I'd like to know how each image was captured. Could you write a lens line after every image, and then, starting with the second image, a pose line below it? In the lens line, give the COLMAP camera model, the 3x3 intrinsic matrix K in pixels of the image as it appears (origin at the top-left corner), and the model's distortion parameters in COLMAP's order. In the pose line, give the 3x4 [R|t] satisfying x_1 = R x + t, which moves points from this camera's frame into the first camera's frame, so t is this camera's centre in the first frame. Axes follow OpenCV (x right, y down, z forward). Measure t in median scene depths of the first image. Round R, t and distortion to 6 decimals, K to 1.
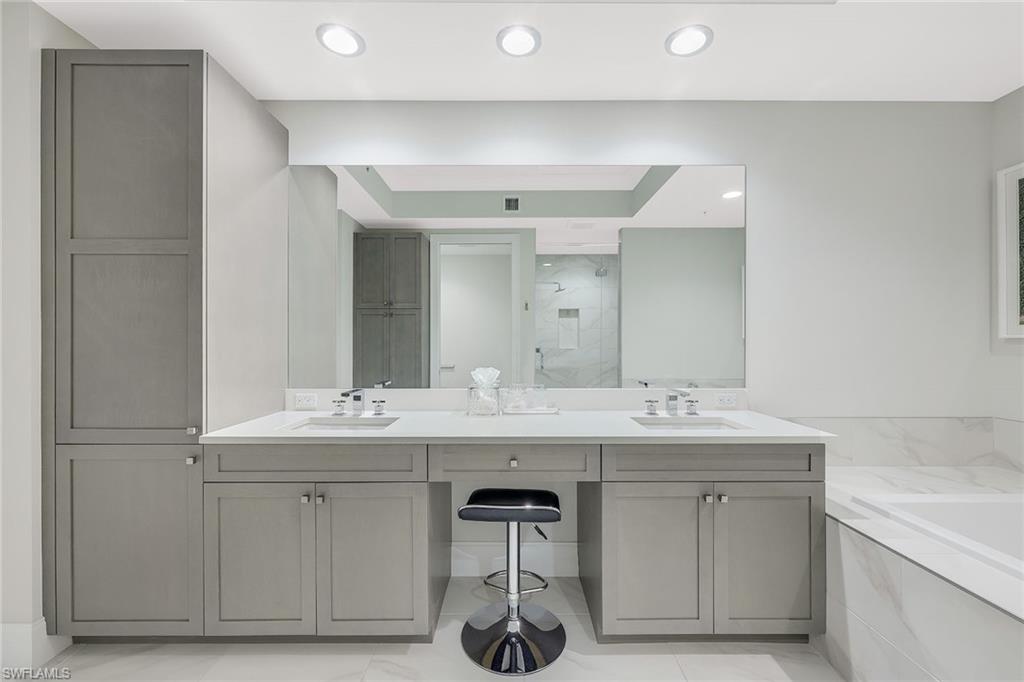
lens RADIAL K [[408.0, 0, 512.6], [0, 408.0, 339.4], [0, 0, 1]] dist [-0.012964, 0.000109]
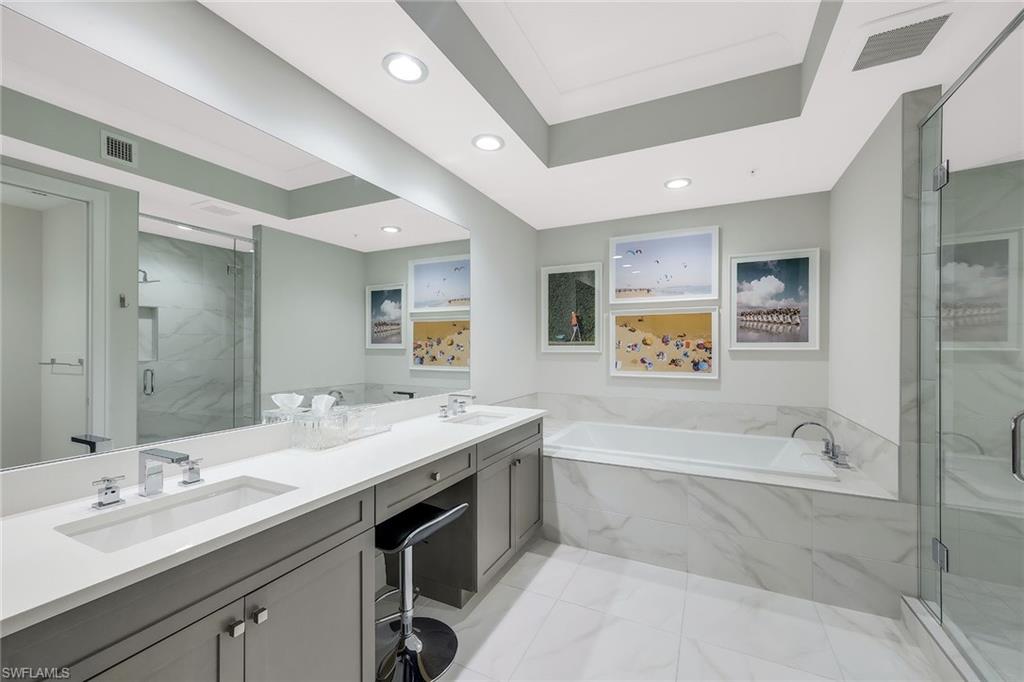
lens RADIAL K [[408.0, 0, 515.3], [0, 408.0, 348.2], [0, 0, 1]] dist [-0.012964, 0.000109]
pose [[0.429361, 0.001848, 0.903131, -0.626649], [-0.011696, 0.999925, 0.003515, -0.031071], [-0.903057, -0.012073, 0.429351, 0.249212]]
